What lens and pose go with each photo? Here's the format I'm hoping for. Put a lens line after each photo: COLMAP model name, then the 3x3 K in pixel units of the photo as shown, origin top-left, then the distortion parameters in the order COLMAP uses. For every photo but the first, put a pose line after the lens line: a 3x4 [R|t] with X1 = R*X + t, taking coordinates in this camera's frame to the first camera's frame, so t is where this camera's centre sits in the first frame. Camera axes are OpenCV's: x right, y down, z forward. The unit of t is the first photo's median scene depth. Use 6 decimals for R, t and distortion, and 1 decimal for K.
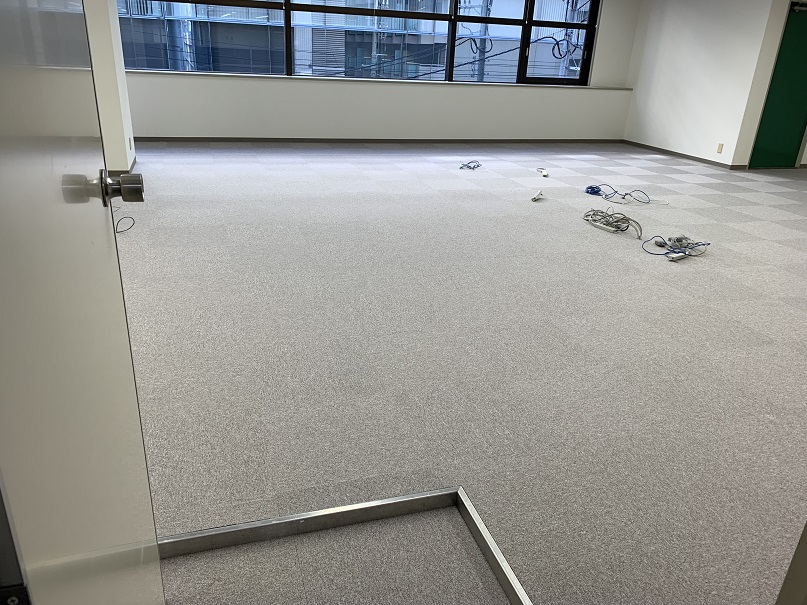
lens RADIAL K [[627.2, 0, 403.5], [0, 627.2, 302.5], [0, 0, 1]] dist [0.006532, -0.000269]
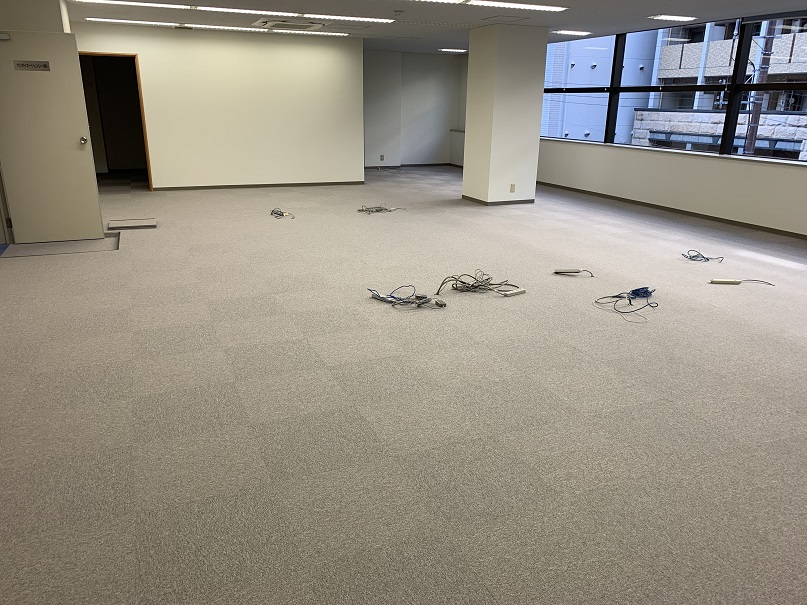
lens RADIAL K [[607.4, 0, 403.5], [0, 607.4, 302.5], [0, 0, 1]] dist [0.067908, -0.156122]
pose [[0.062138, 0.266348, -0.961872, 0.777983], [-0.390043, 0.893575, 0.222239, -0.167162], [0.918697, 0.361362, 0.159412, 0.469416]]
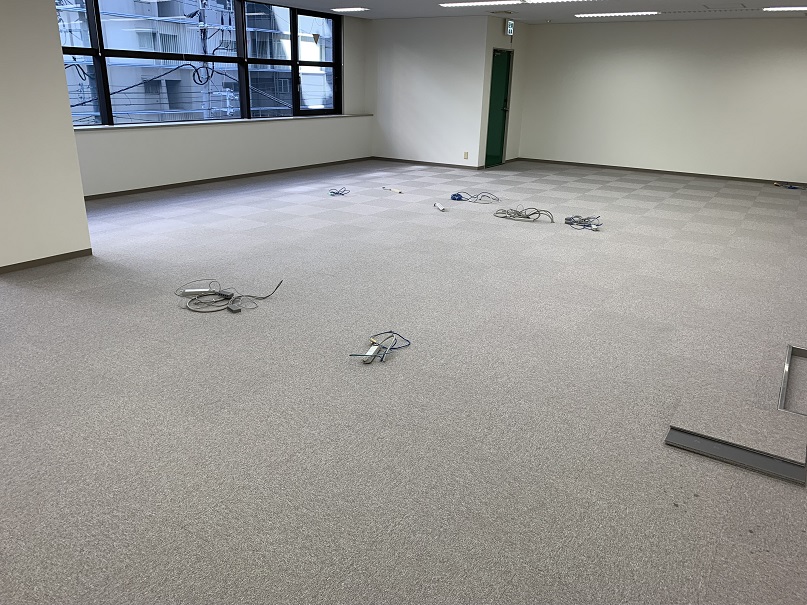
lens RADIAL K [[623.9, 0, 376.2], [0, 623.9, 302.9], [0, 0, 1]] dist [-0.001719, -0.000295]
pose [[0.805863, -0.226182, 0.547199, -0.430742], [0.244340, 0.968838, 0.040623, -0.045033], [-0.539336, 0.100966, 0.836016, 0.040700]]
